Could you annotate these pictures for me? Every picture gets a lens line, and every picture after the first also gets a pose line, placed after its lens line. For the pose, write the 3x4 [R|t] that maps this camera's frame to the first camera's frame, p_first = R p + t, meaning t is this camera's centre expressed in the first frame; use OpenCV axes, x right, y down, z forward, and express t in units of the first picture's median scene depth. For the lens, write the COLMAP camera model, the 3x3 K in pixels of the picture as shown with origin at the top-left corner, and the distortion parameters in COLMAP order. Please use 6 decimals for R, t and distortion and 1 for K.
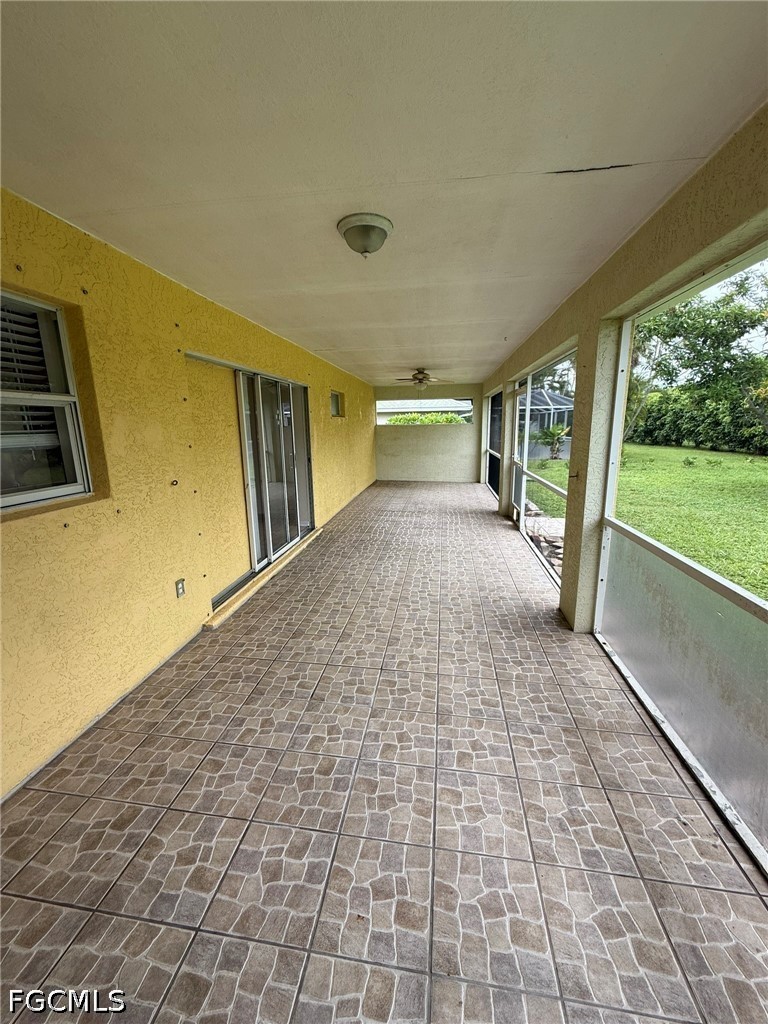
lens RADIAL K [[405.9, 0, 388.0], [0, 405.9, 508.9], [0, 0, 1]] dist [0.000498, 0.000051]
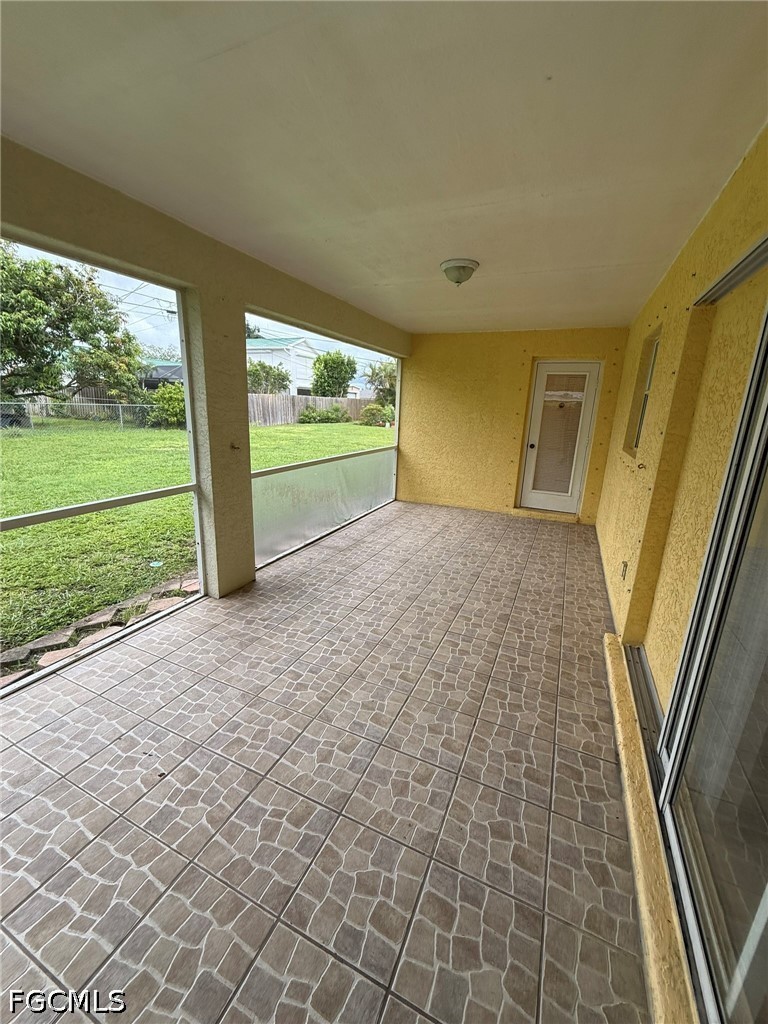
lens RADIAL K [[405.9, 0, 384.1], [0, 405.9, 511.2], [0, 0, 1]] dist [0.000498, 0.000051]
pose [[-0.956209, -0.097644, 0.275915, -0.213772], [0.034123, 0.899088, 0.436435, -0.409915], [-0.290687, 0.426738, -0.856385, 2.041747]]
